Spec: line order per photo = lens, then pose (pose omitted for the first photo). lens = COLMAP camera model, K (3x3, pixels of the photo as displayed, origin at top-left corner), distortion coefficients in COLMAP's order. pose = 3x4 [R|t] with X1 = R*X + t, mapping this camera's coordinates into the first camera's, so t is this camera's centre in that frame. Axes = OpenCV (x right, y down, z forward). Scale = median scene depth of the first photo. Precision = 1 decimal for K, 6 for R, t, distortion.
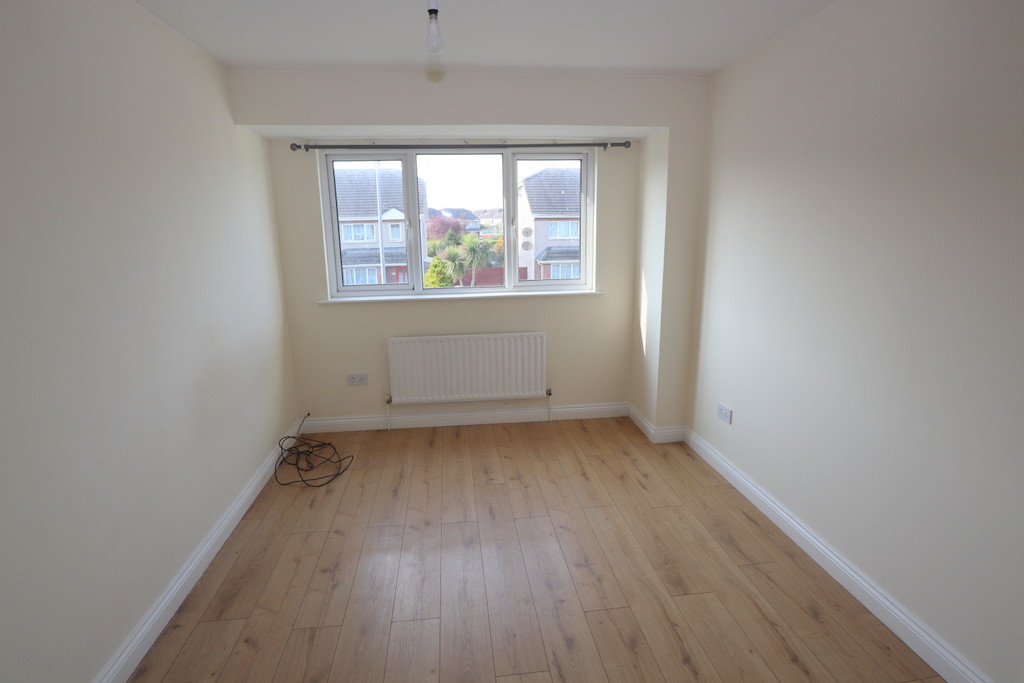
lens RADIAL K [[517.0, 0, 510.0], [0, 517.0, 344.0], [0, 0, 1]] dist [-0.052499, 0.020913]
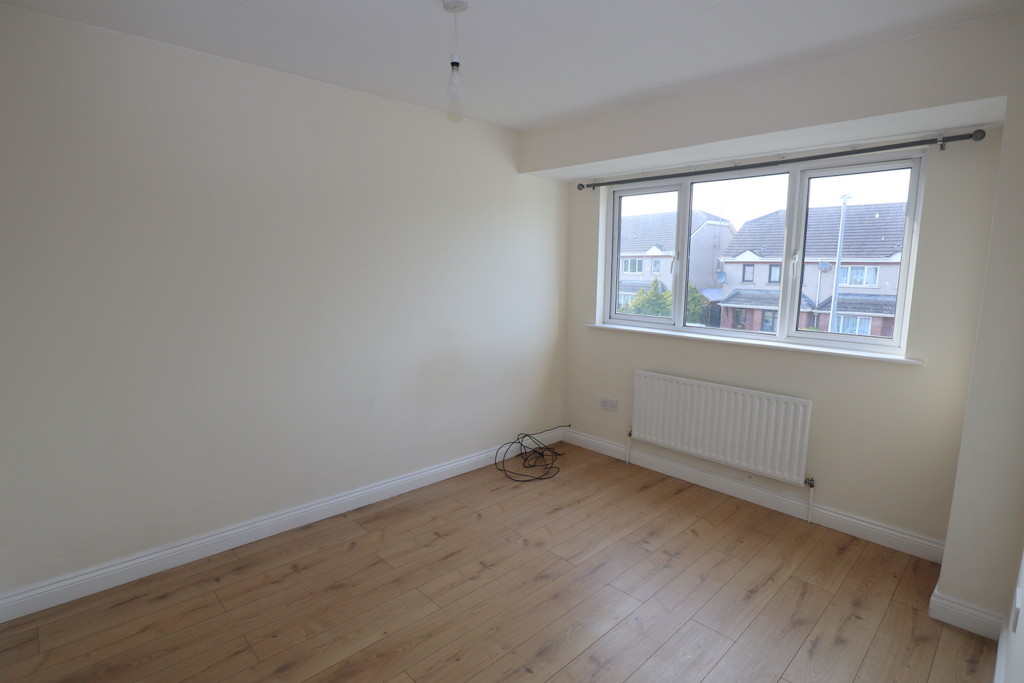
lens RADIAL K [[517.7, 0, 512.1], [0, 517.7, 345.5], [0, 0, 1]] dist [-0.051558, 0.018240]
pose [[0.597465, 0.142260, -0.789175, 0.393168], [-0.199722, 0.979524, 0.025369, -0.034714], [0.776625, 0.142458, 0.613644, 0.203620]]
